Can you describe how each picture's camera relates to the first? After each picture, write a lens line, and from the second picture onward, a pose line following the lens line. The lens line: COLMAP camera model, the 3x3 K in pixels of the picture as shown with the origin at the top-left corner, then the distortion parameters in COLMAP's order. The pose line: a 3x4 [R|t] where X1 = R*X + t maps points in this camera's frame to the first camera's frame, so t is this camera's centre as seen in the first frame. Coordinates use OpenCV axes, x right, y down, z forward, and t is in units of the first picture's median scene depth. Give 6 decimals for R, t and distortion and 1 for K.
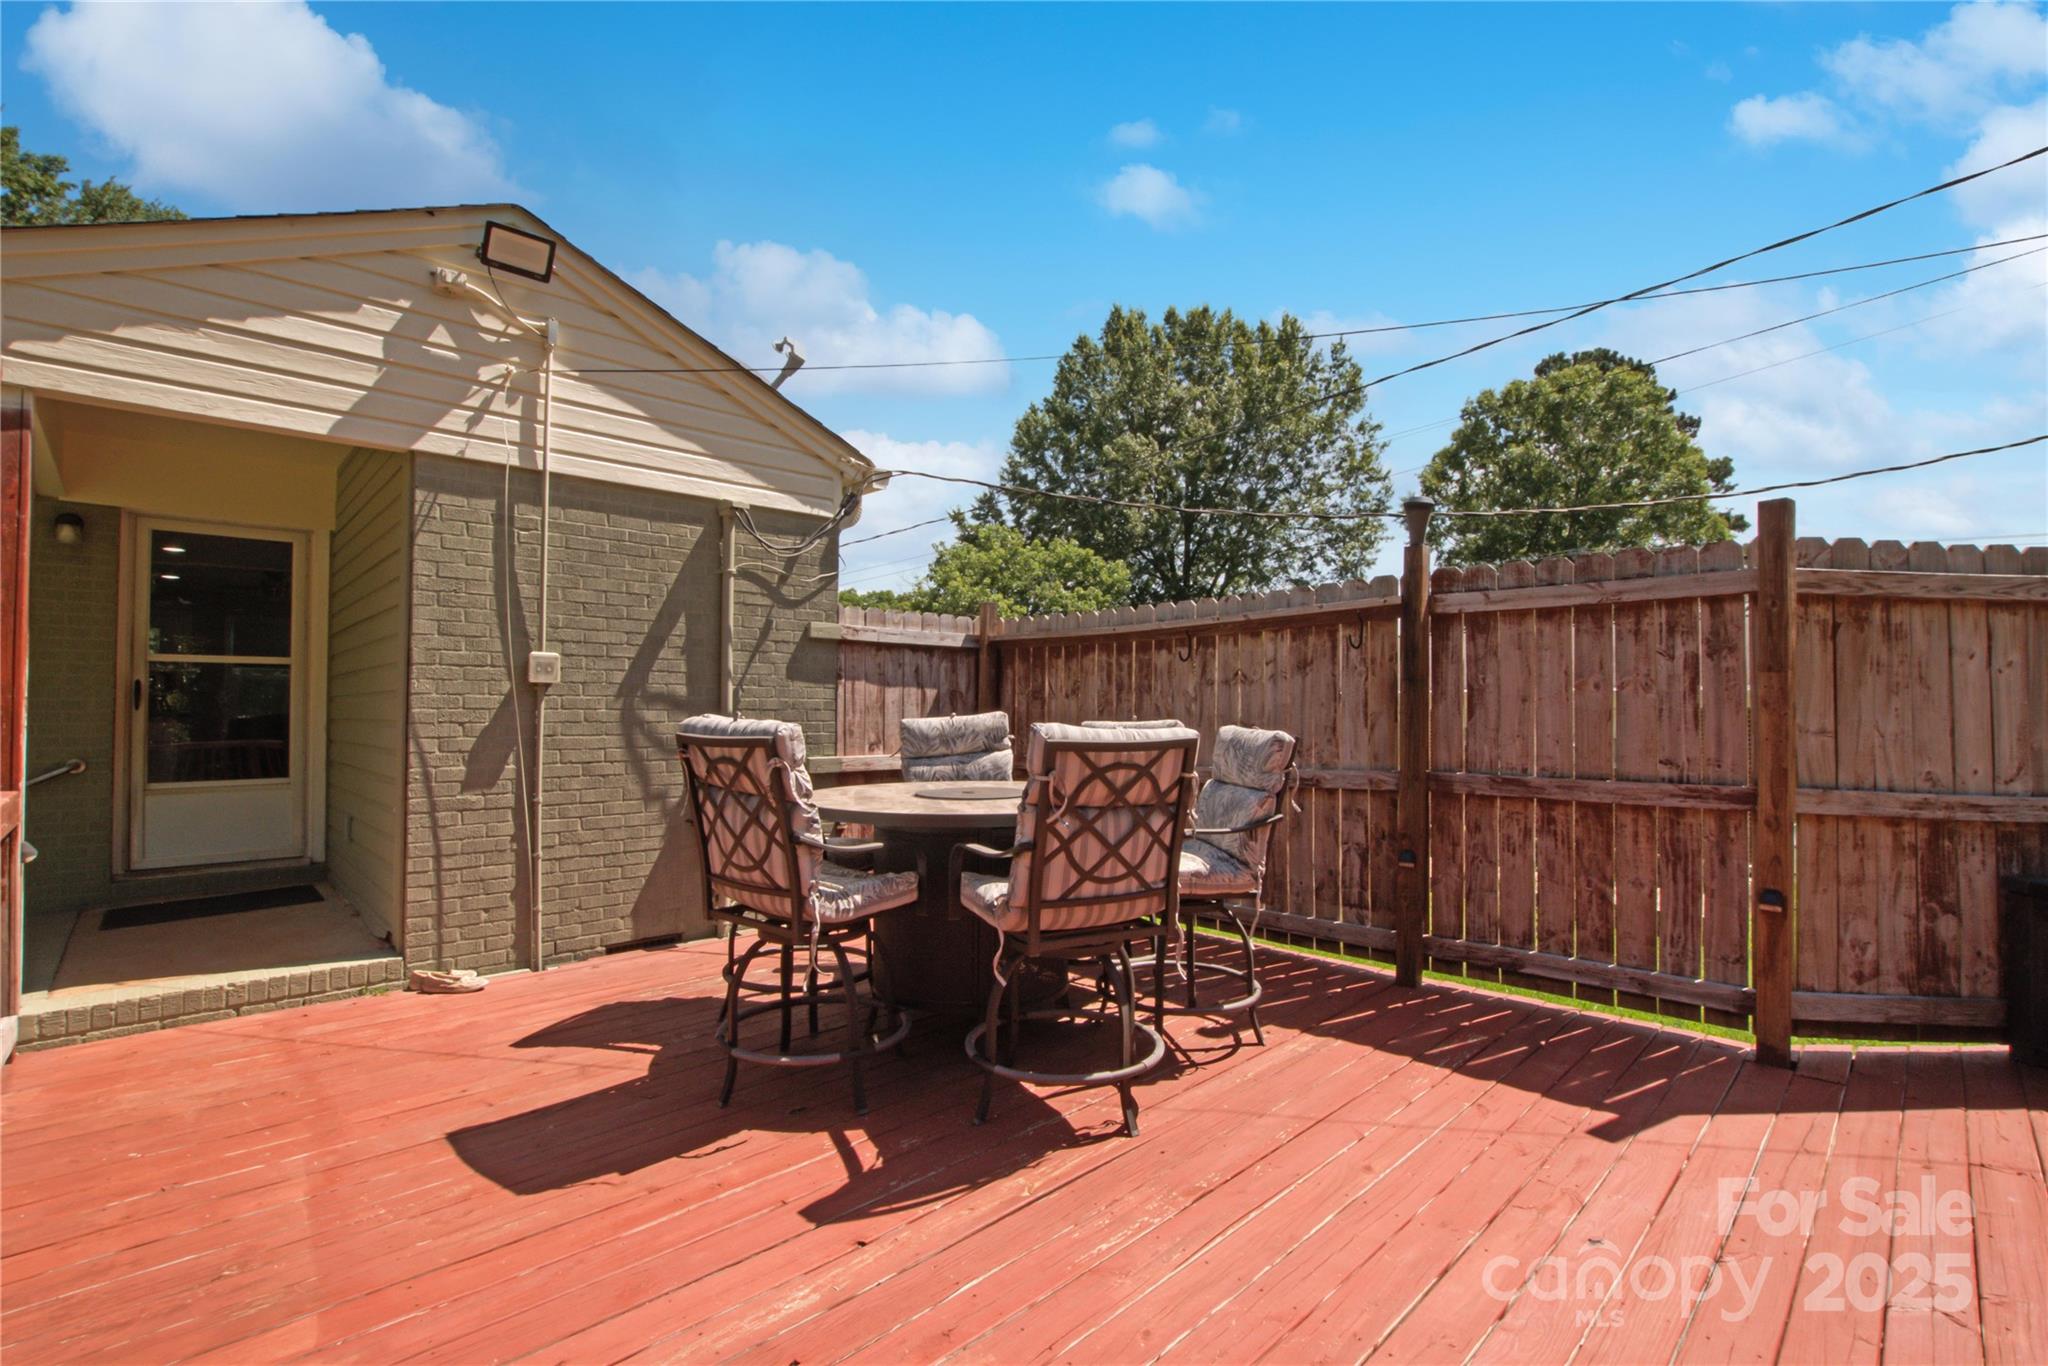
lens RADIAL K [[917.4, 0, 1031.2], [0, 917.4, 685.6], [0, 0, 1]] dist [-0.018227, 0.000484]
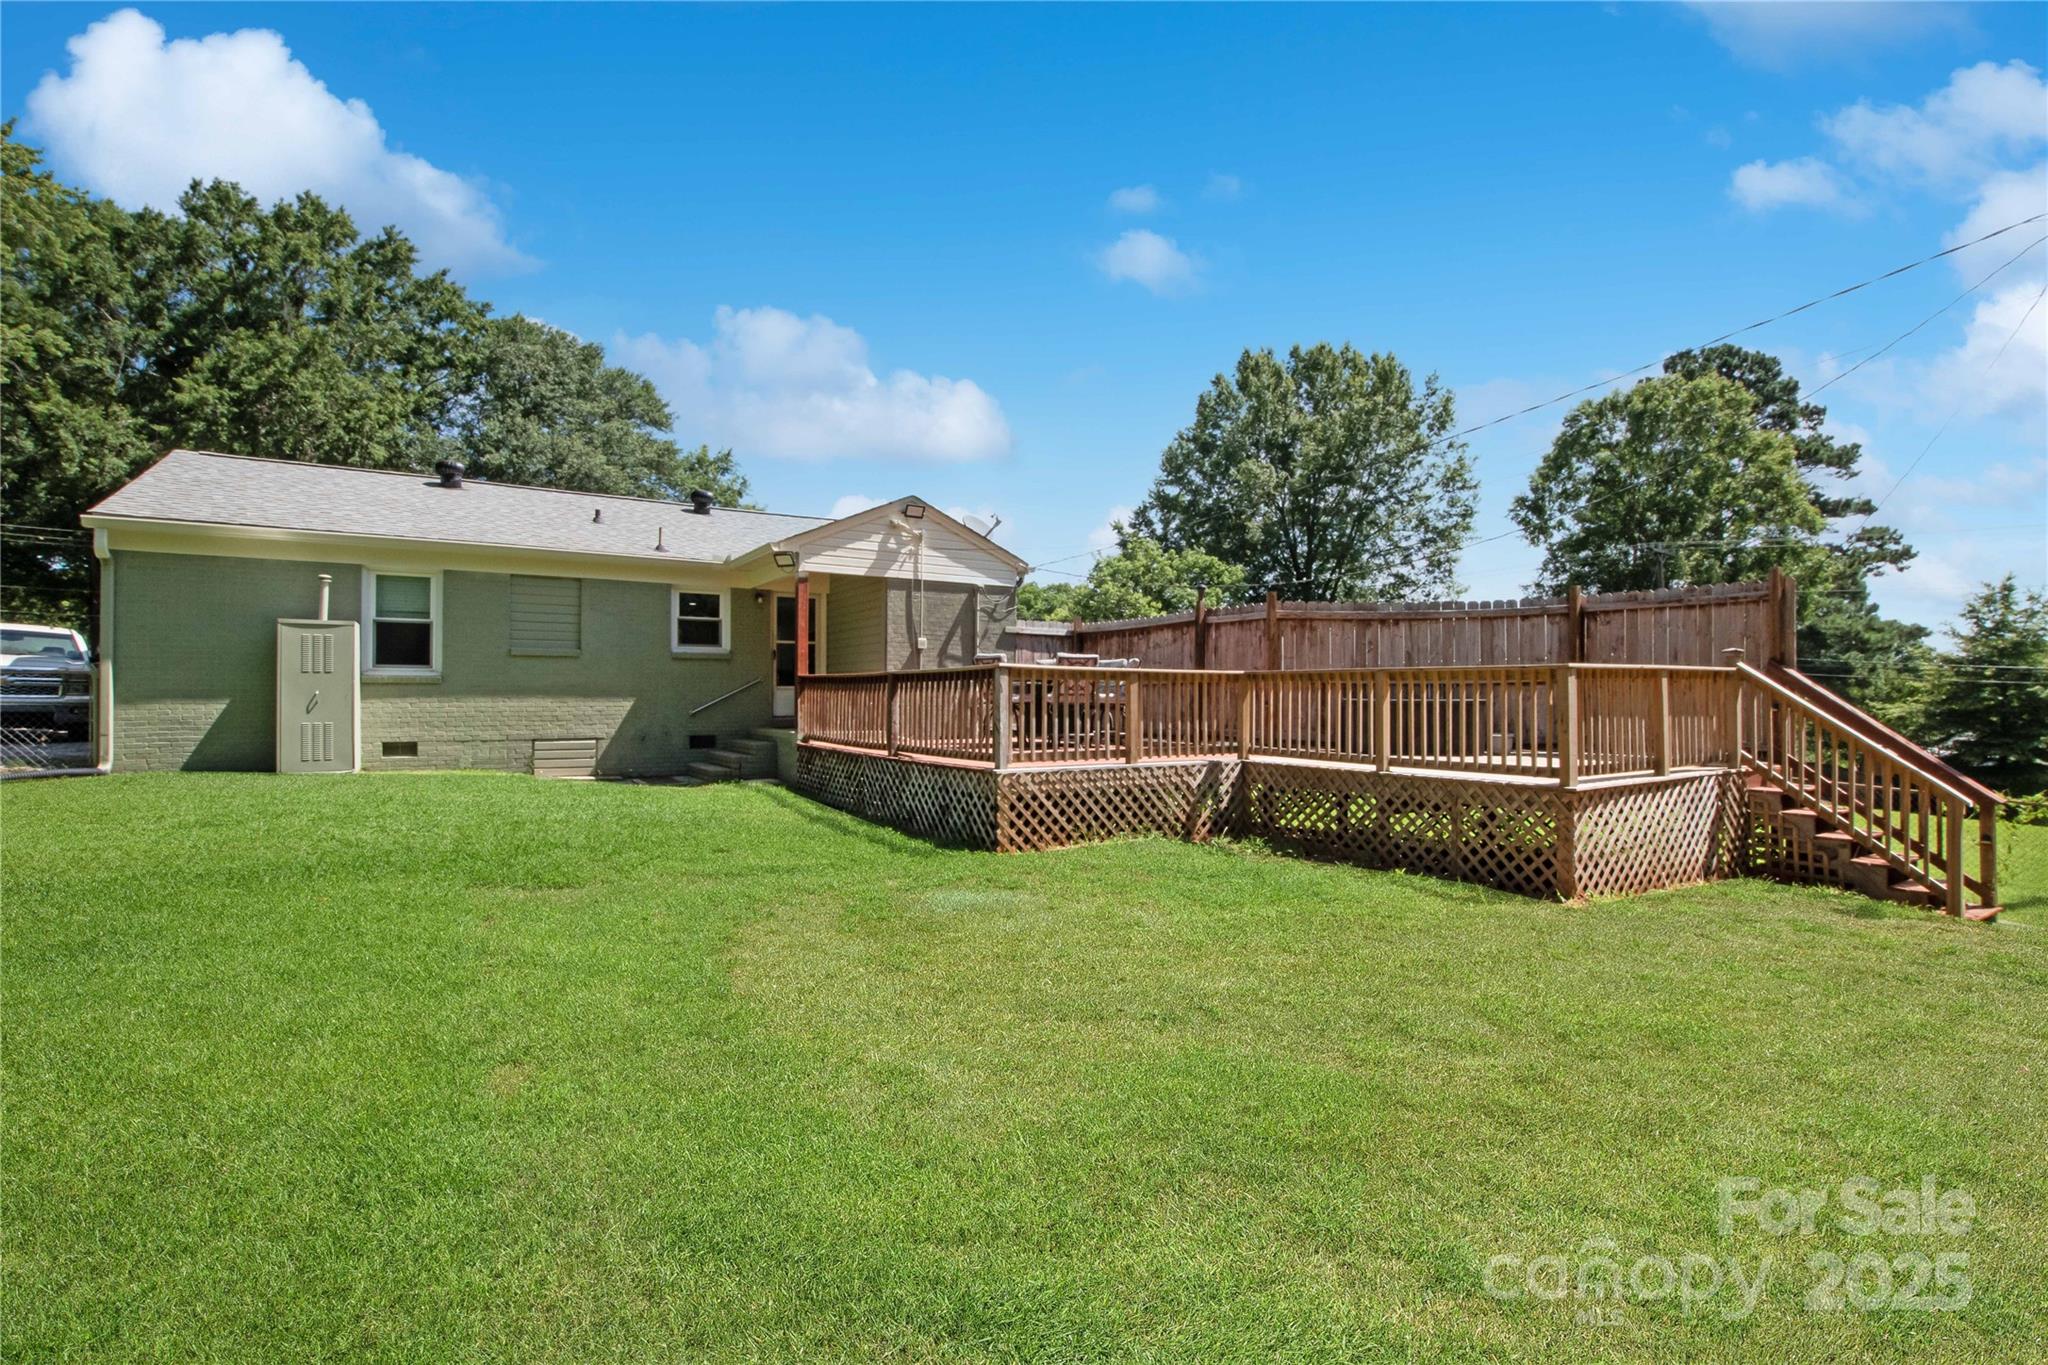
lens RADIAL K [[902.1, 0, 1024.0], [0, 902.1, 682.5], [0, 0, 1]] dist [-0.001455, -0.000178]
pose [[0.978735, 0.000415, -0.205129, 0.058204], [0.002028, 0.999930, 0.011700, 0.010294], [0.205120, -0.011867, 0.978665, -0.258401]]
